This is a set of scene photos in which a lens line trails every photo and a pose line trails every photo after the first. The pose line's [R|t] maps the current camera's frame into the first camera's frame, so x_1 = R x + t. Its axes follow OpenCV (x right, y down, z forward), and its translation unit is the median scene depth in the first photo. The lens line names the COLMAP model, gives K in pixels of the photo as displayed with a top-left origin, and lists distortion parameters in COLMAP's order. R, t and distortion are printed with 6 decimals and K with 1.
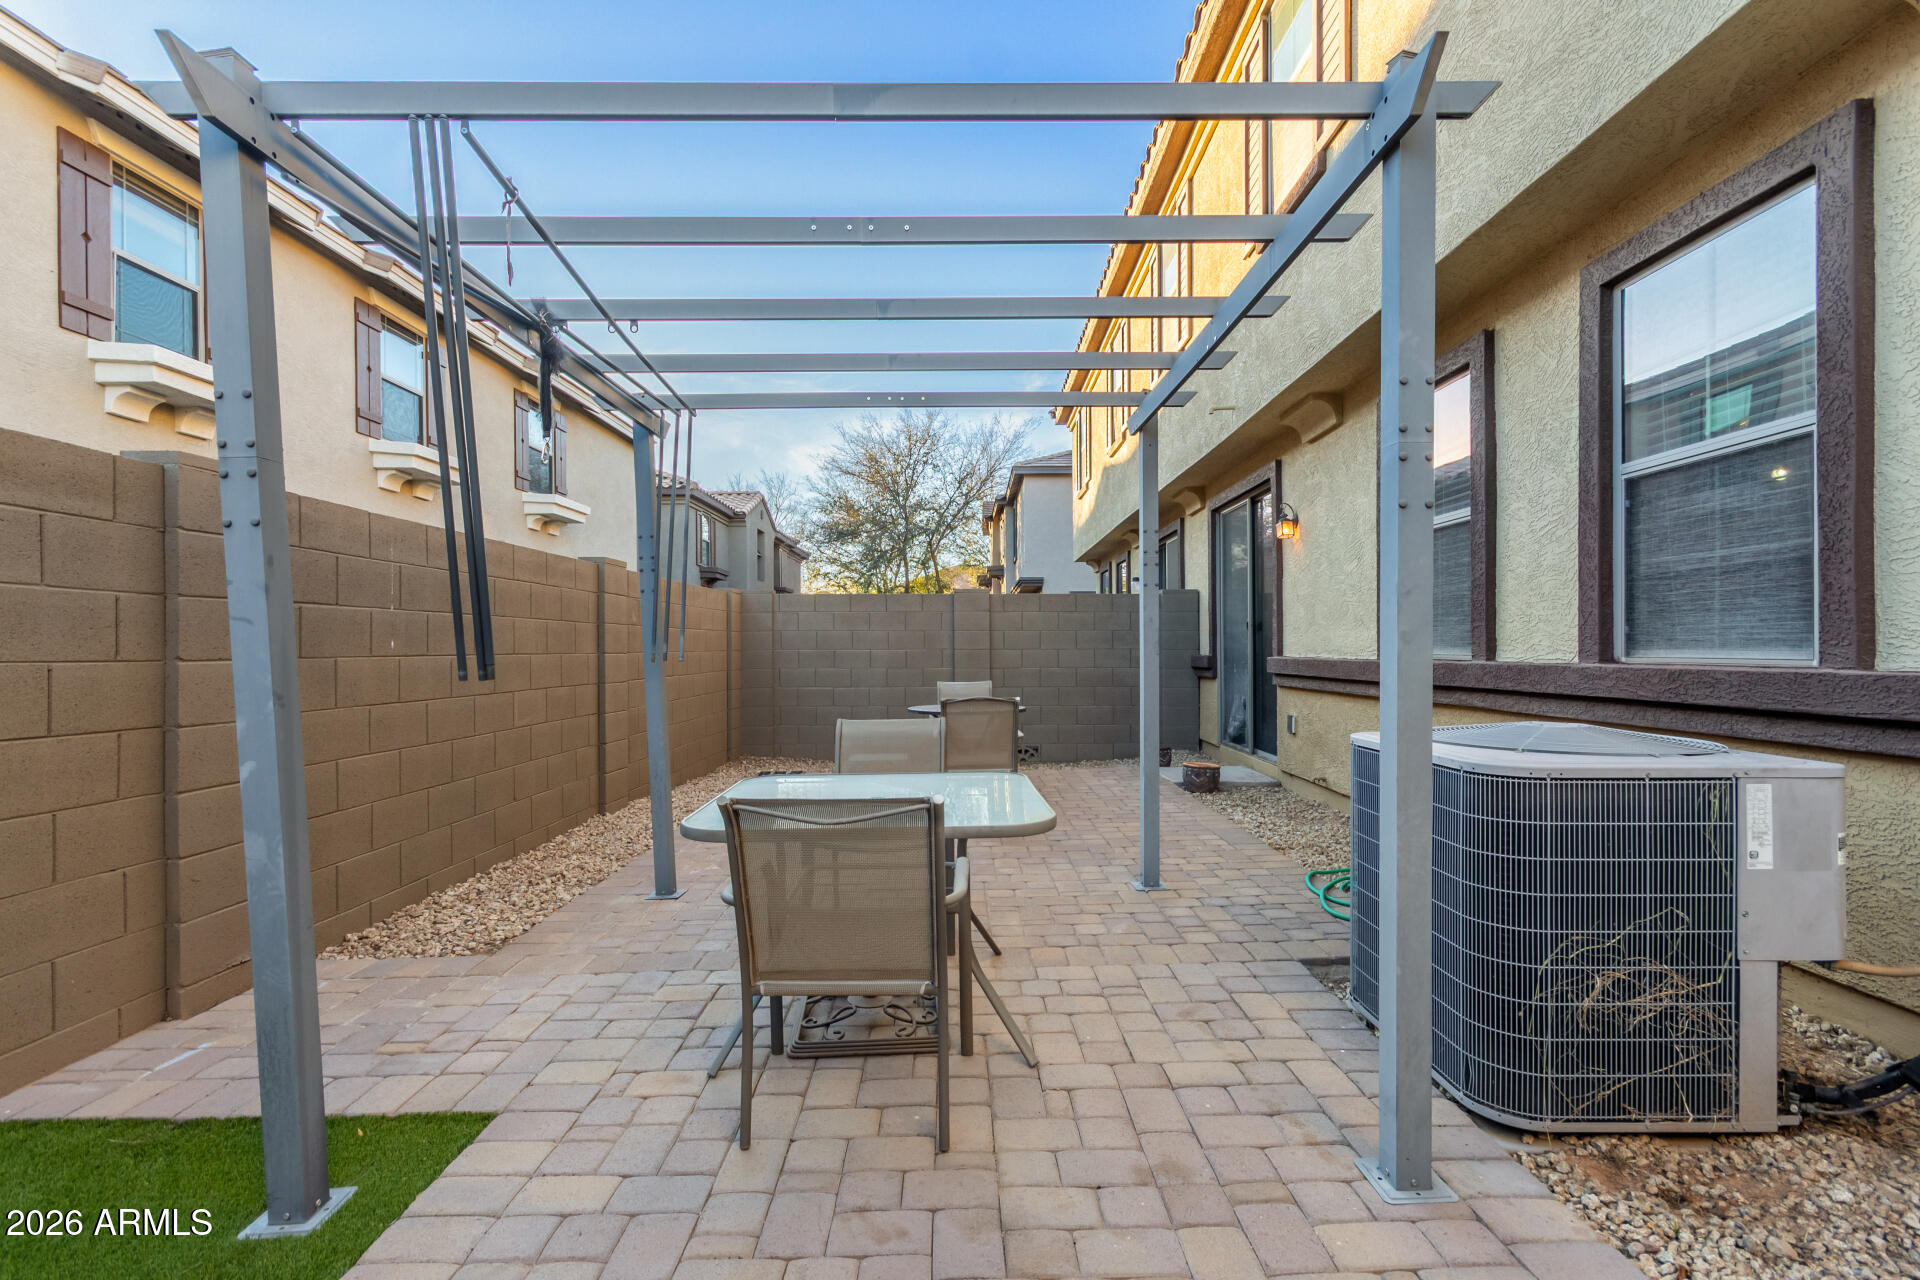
lens RADIAL K [[888.7, 0, 969.3], [0, 888.7, 652.3], [0, 0, 1]] dist [0.004738, 0.000424]
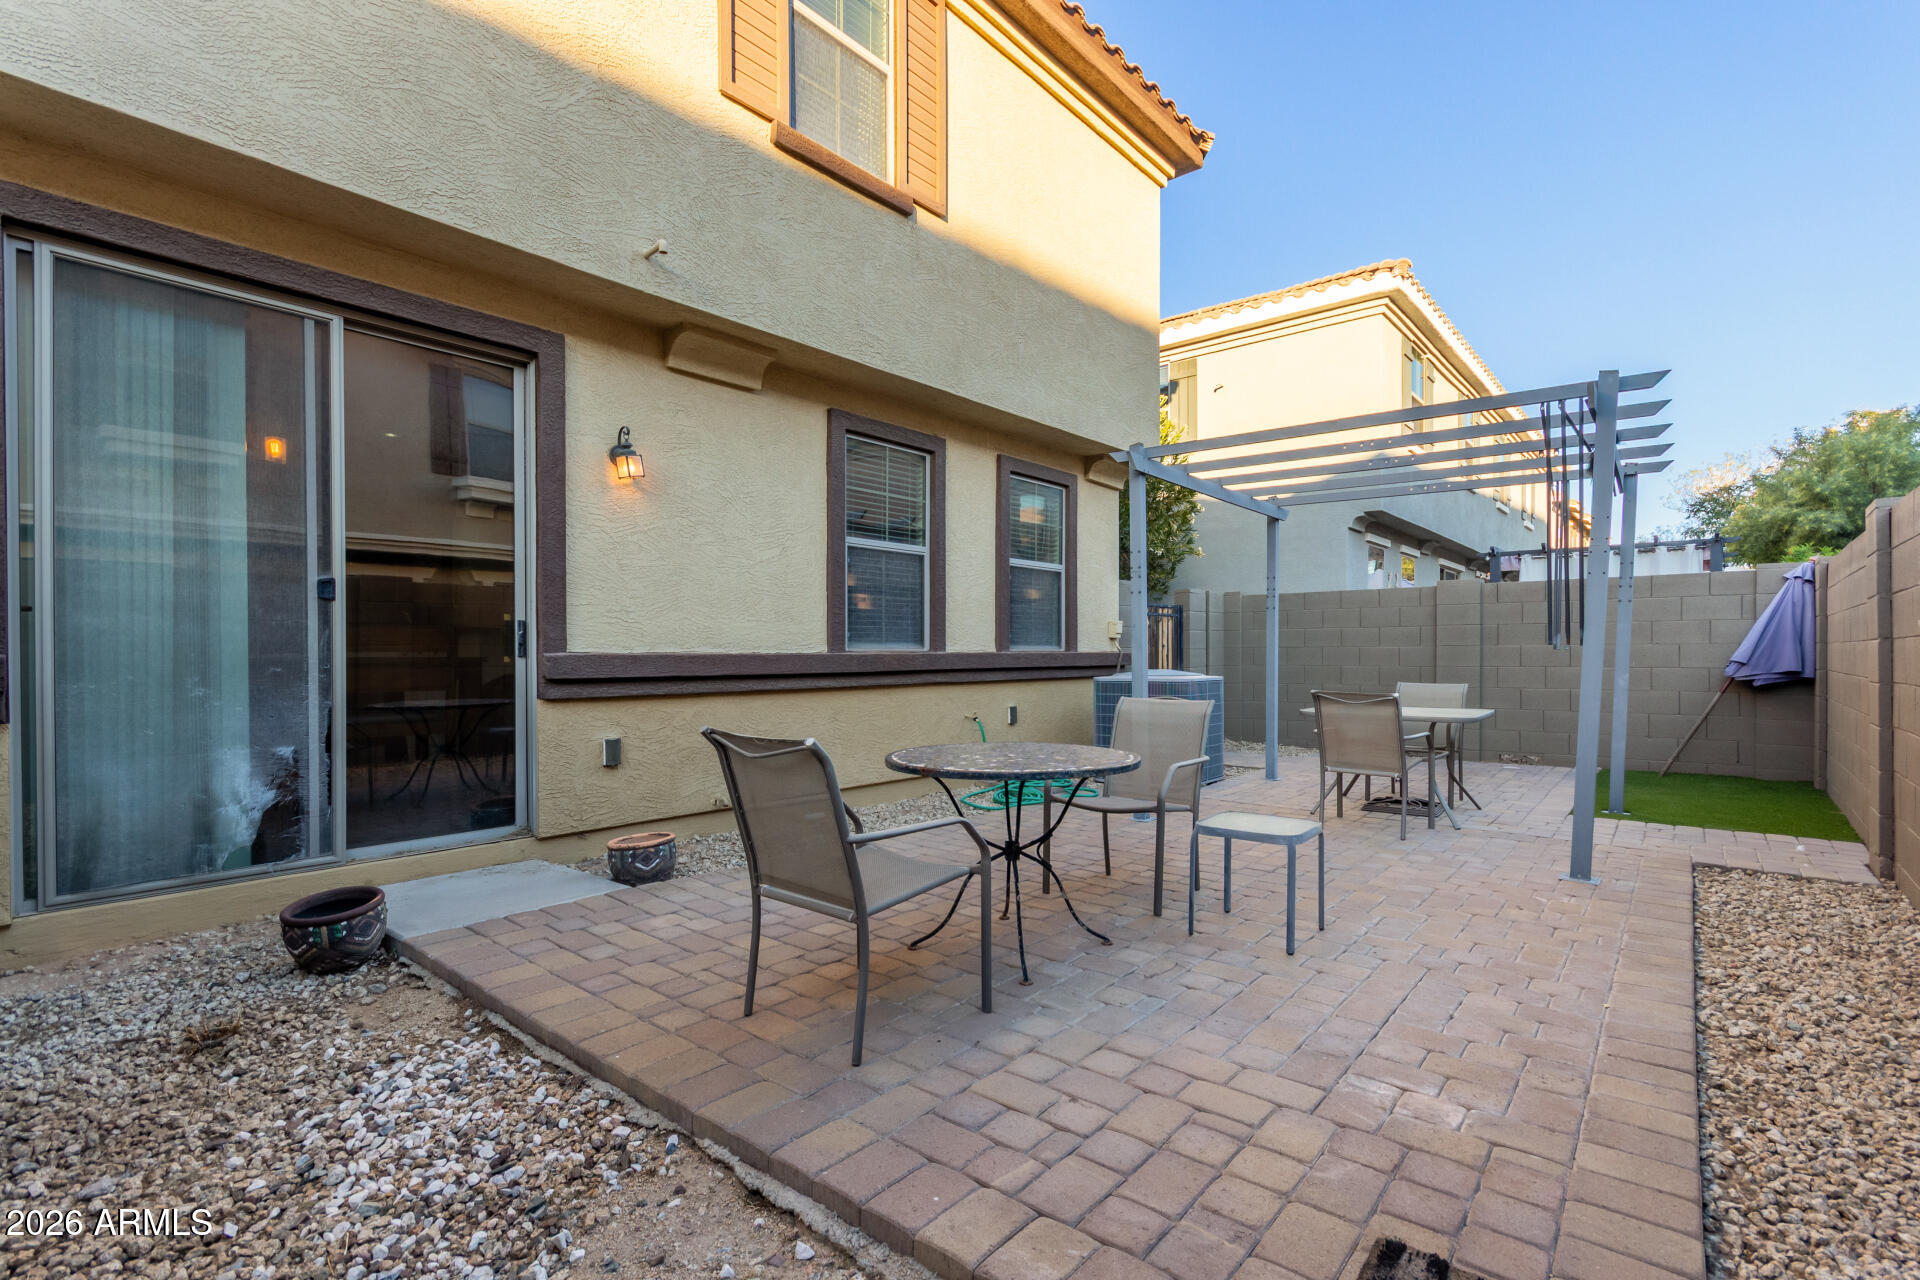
lens RADIAL K [[888.7, 0, 969.3], [0, 888.7, 652.3], [0, 0, 1]] dist [0.004738, 0.000424]
pose [[-0.766980, -0.004162, 0.641658, -0.465426], [0.000573, 0.999974, 0.007172, -0.000101], [-0.641671, 0.005868, -0.766957, 2.206923]]
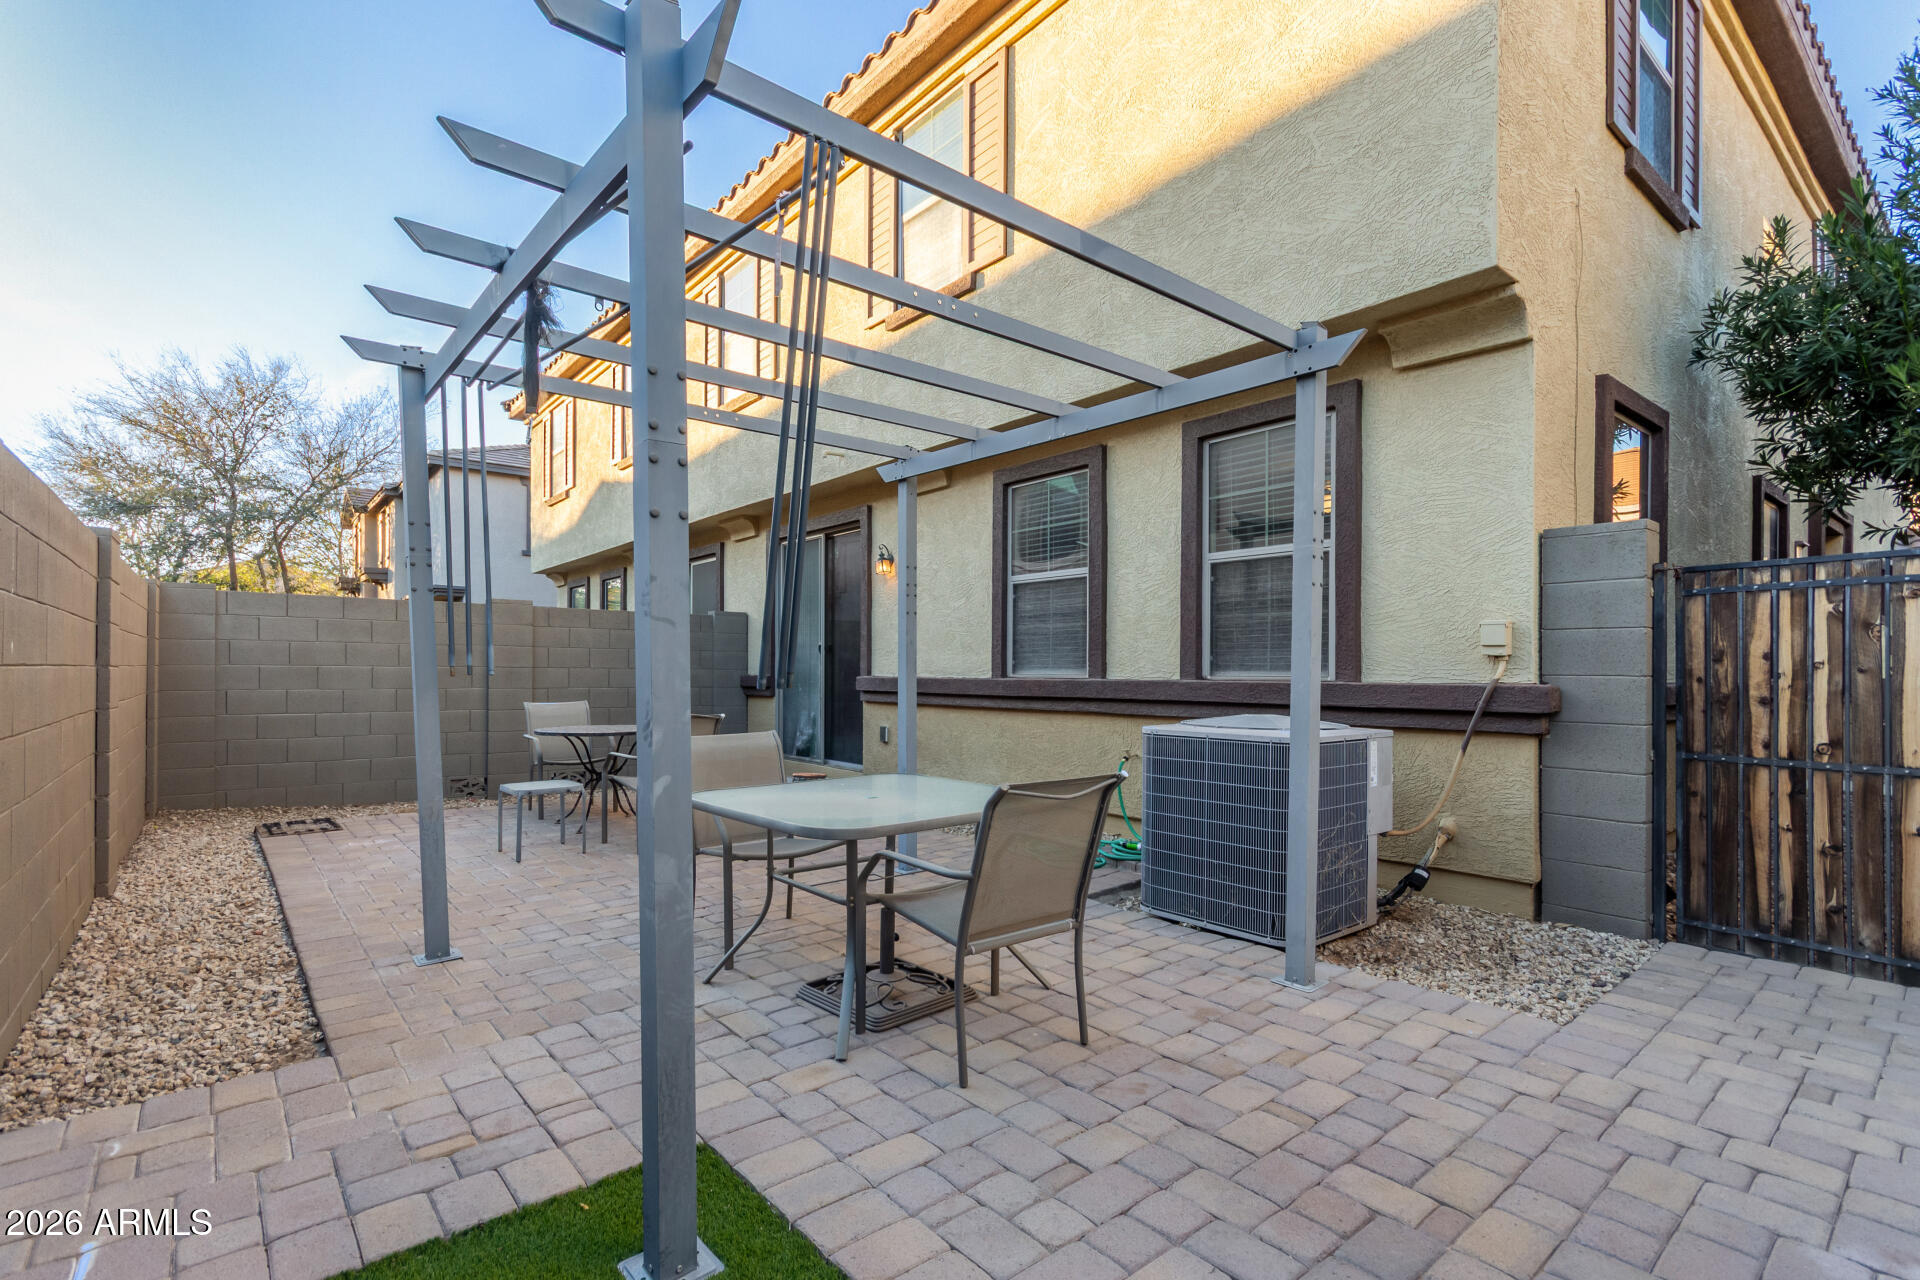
lens RADIAL K [[892.6, 0, 969.8], [0, 892.6, 670.4], [0, 0, 1]] dist [0.000439, 0.000284]
pose [[0.771004, 0.009116, 0.636765, -0.486067], [-0.005884, 0.999957, -0.007192, 0.008030], [-0.636803, 0.001798, 0.771025, 0.041759]]
